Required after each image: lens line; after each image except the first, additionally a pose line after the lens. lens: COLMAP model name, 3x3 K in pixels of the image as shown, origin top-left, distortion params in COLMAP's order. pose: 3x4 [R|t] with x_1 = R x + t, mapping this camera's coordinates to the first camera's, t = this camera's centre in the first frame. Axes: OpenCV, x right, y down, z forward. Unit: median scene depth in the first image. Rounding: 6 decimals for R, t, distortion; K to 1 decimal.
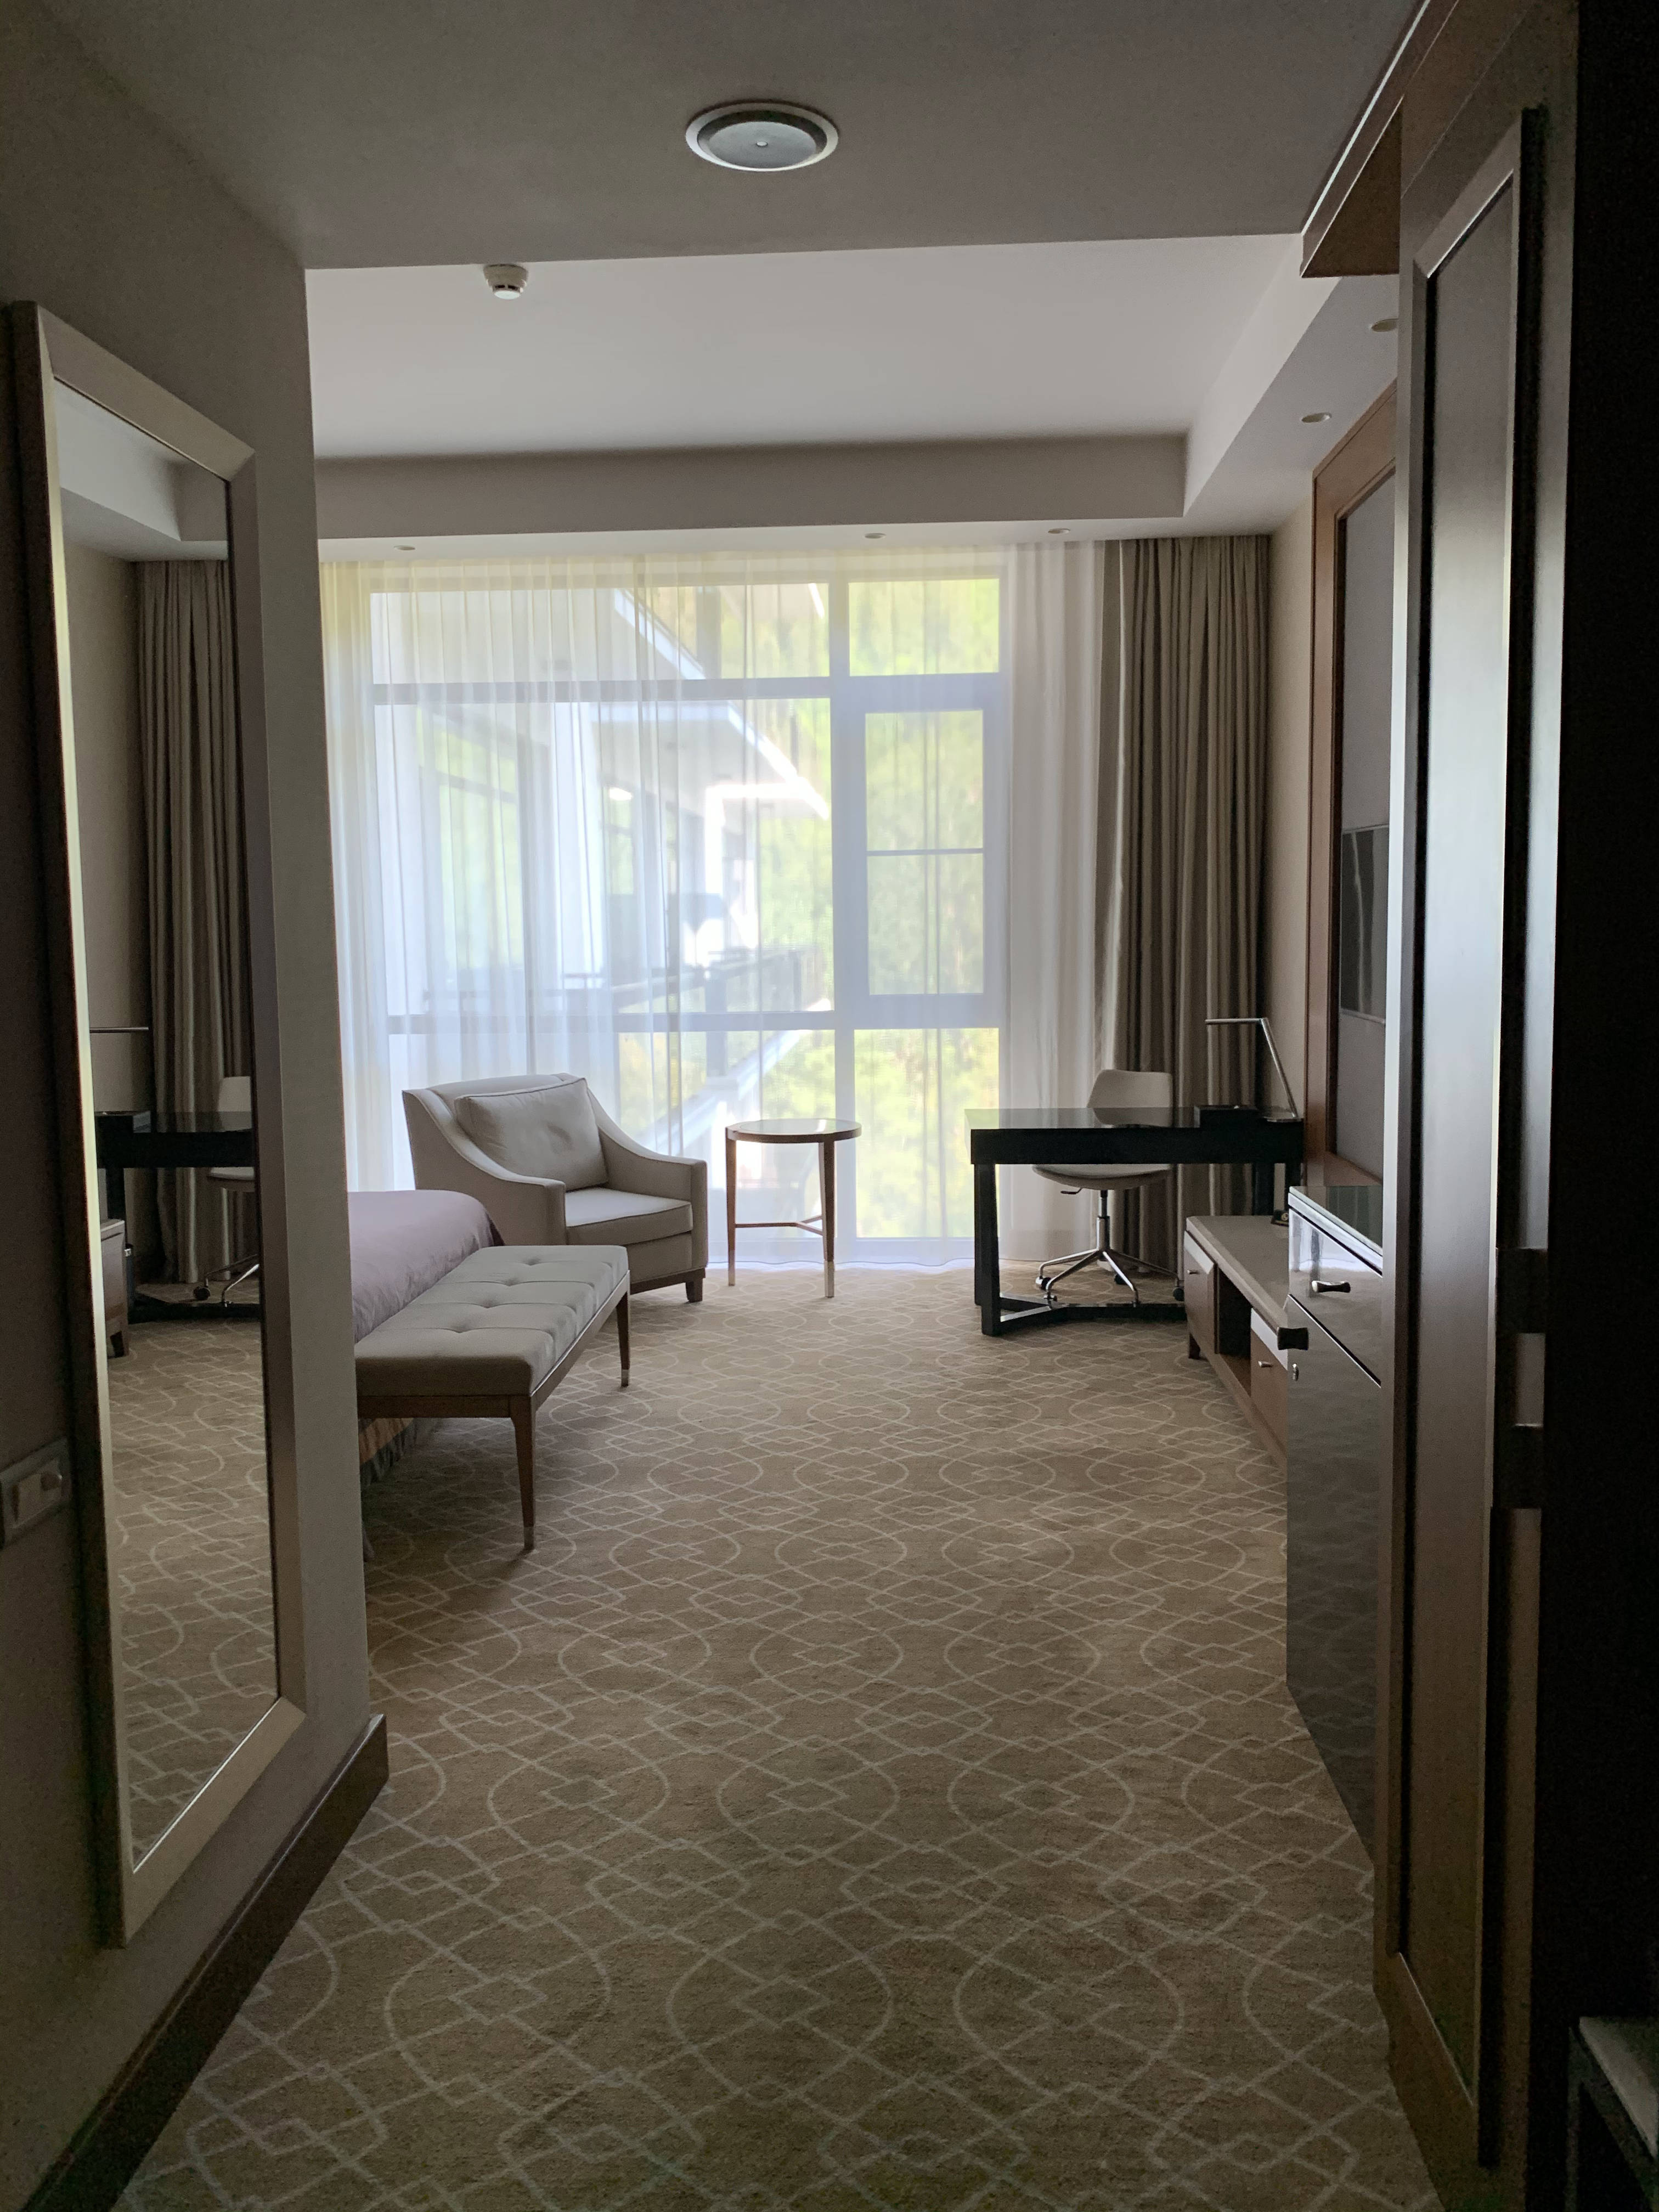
lens RADIAL K [[1685.5, 0, 828.3], [0, 1685.5, 1103.7], [0, 0, 1]] dist [0.004235, -0.021777]
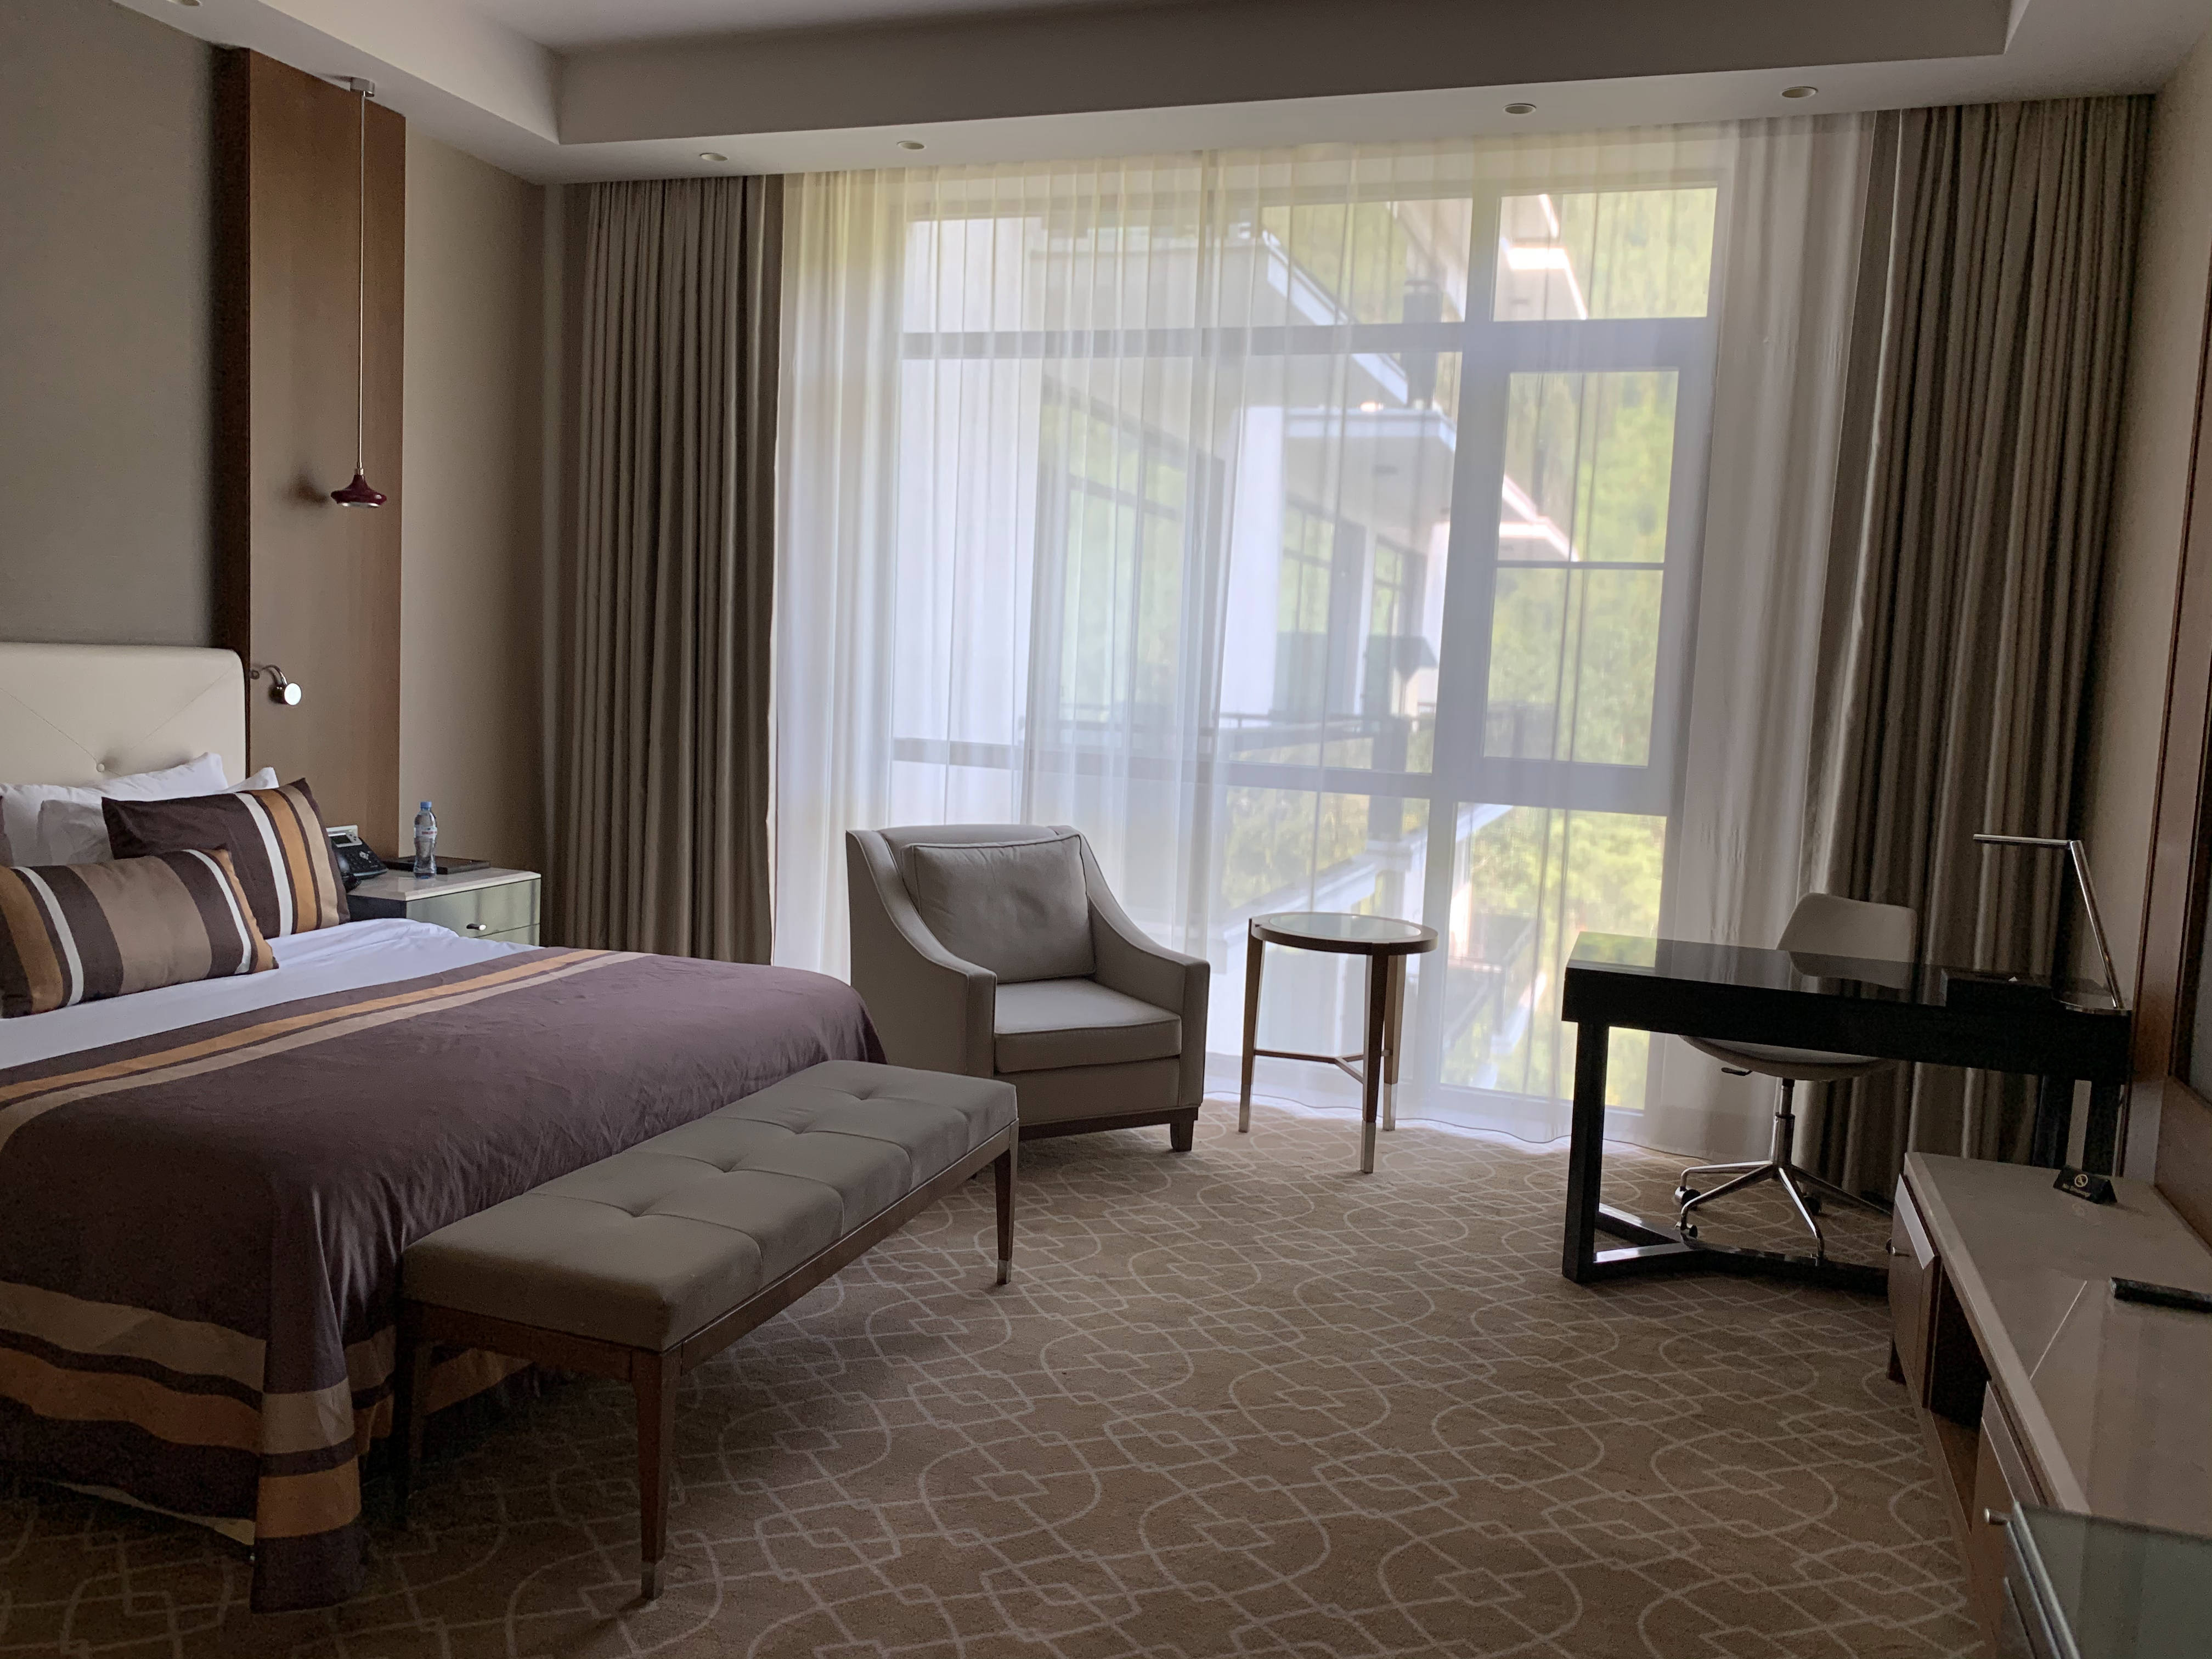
lens RADIAL K [[1685.5, 0, 1106.2], [0, 1685.5, 812.6], [0, 0, 1]] dist [0.004235, -0.021777]
pose [[0.957397, 0.090591, -0.274198, 0.079759], [-0.097343, 0.995189, -0.011088, -0.019102], [0.271874, 0.037307, 0.961609, 0.283832]]
